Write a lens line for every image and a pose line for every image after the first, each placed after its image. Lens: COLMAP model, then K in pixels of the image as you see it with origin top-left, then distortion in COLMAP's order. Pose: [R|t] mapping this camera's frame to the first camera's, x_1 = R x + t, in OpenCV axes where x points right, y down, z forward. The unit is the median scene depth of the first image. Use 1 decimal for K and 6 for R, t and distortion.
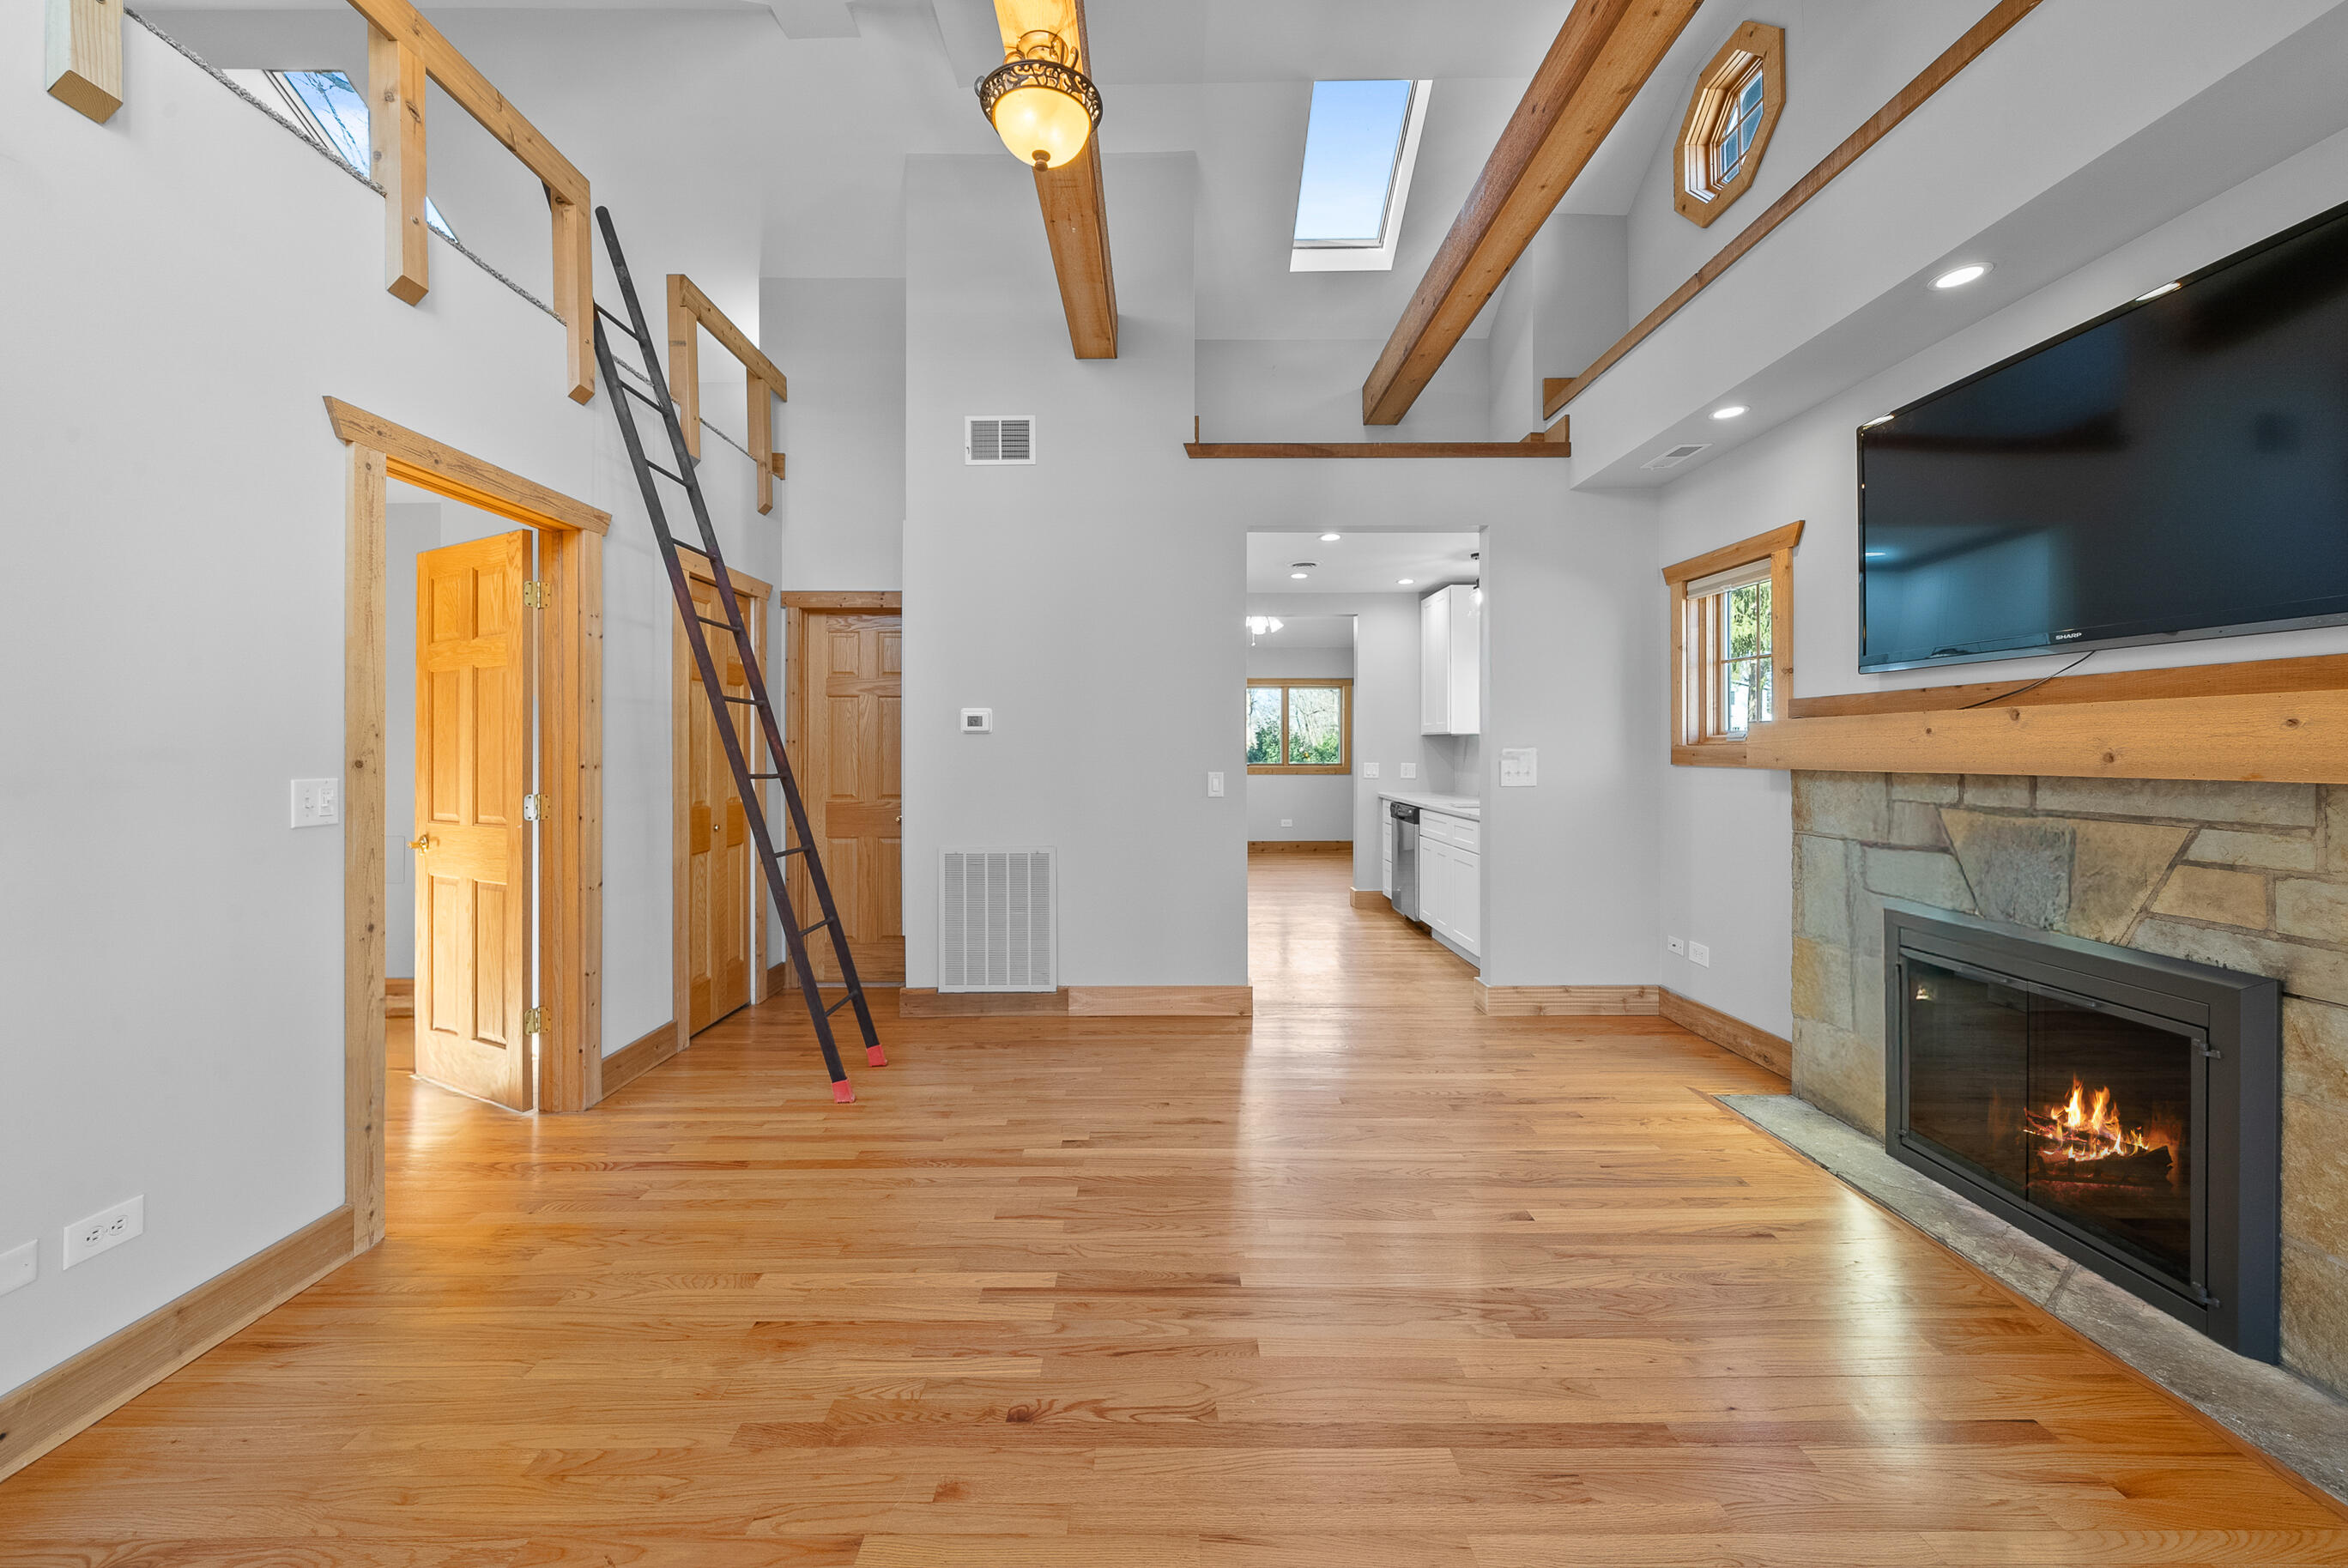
lens RADIAL K [[903.1, 0, 1129.2], [0, 903.1, 748.9], [0, 0, 1]] dist [-0.003068, -0.000085]
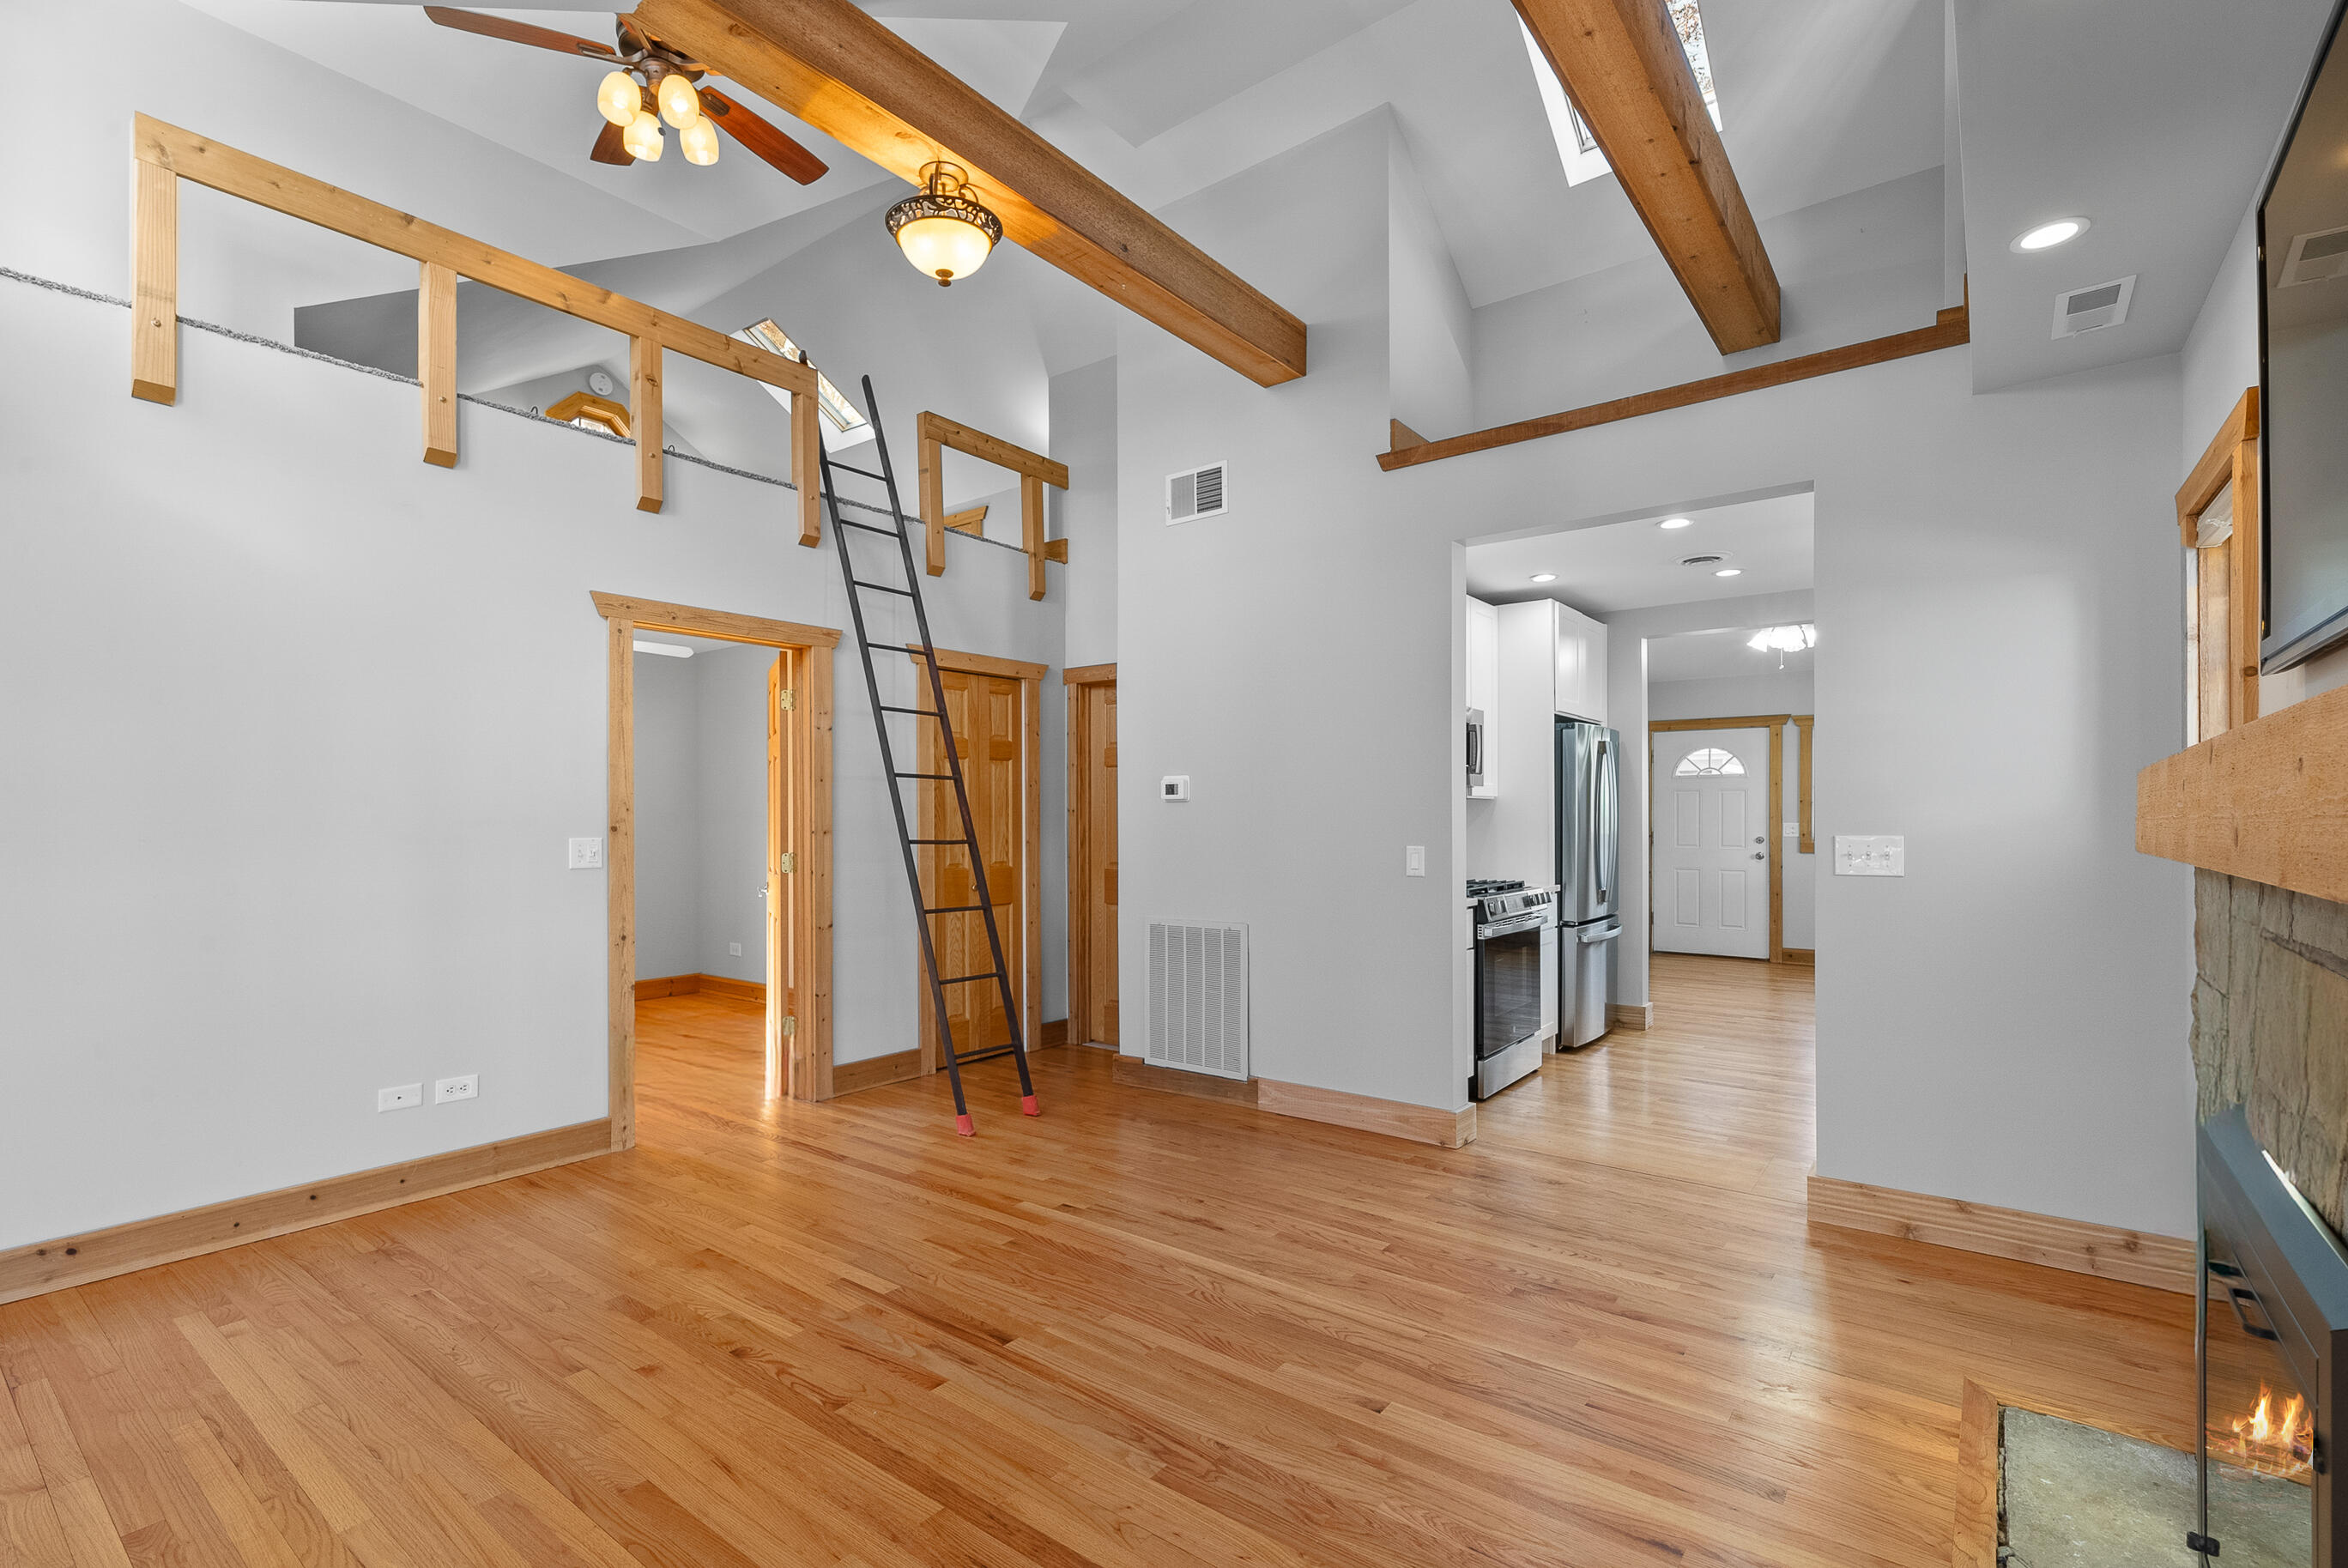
lens RADIAL K [[1055.0, 0, 1111.6], [0, 1055.0, 820.5], [0, 0, 1]] dist [0.000715, 0.000268]
pose [[0.779705, 0.001176, -0.626146, 0.652713], [0.001168, 0.999994, 0.003332, -0.001161], [0.626146, -0.003329, 0.779699, 0.100683]]
